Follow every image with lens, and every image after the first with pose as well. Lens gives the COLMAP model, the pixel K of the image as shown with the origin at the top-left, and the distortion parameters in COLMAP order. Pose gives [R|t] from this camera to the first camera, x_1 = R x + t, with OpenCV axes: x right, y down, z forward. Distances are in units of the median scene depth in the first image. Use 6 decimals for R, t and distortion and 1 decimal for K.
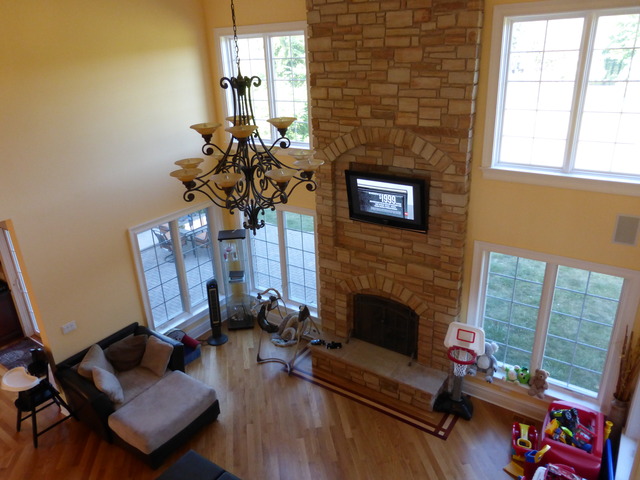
lens RADIAL K [[474.1, 0, 319.5], [0, 474.1, 239.9], [0, 0, 1]] dist [0.005159, 0.007798]
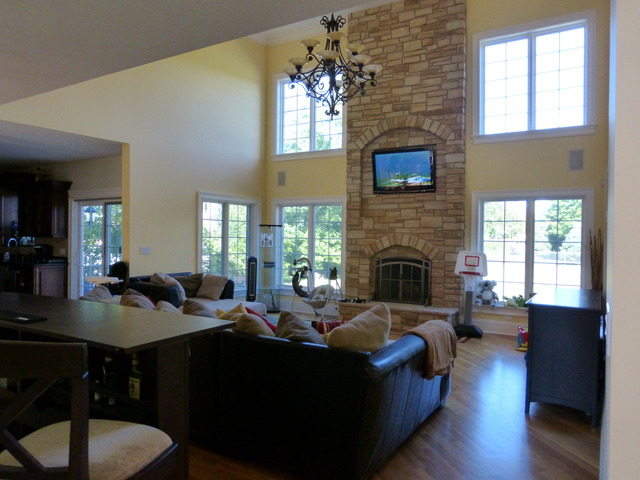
lens RADIAL K [[474.1, 0, 321.1], [0, 474.1, 240.9], [0, 0, 1]] dist [0.005159, 0.007798]
pose [[0.996602, 0.050902, 0.064763, -0.177197], [-0.022955, 0.926695, -0.375114, 0.641369], [-0.079109, 0.372352, 0.924714, -0.156551]]
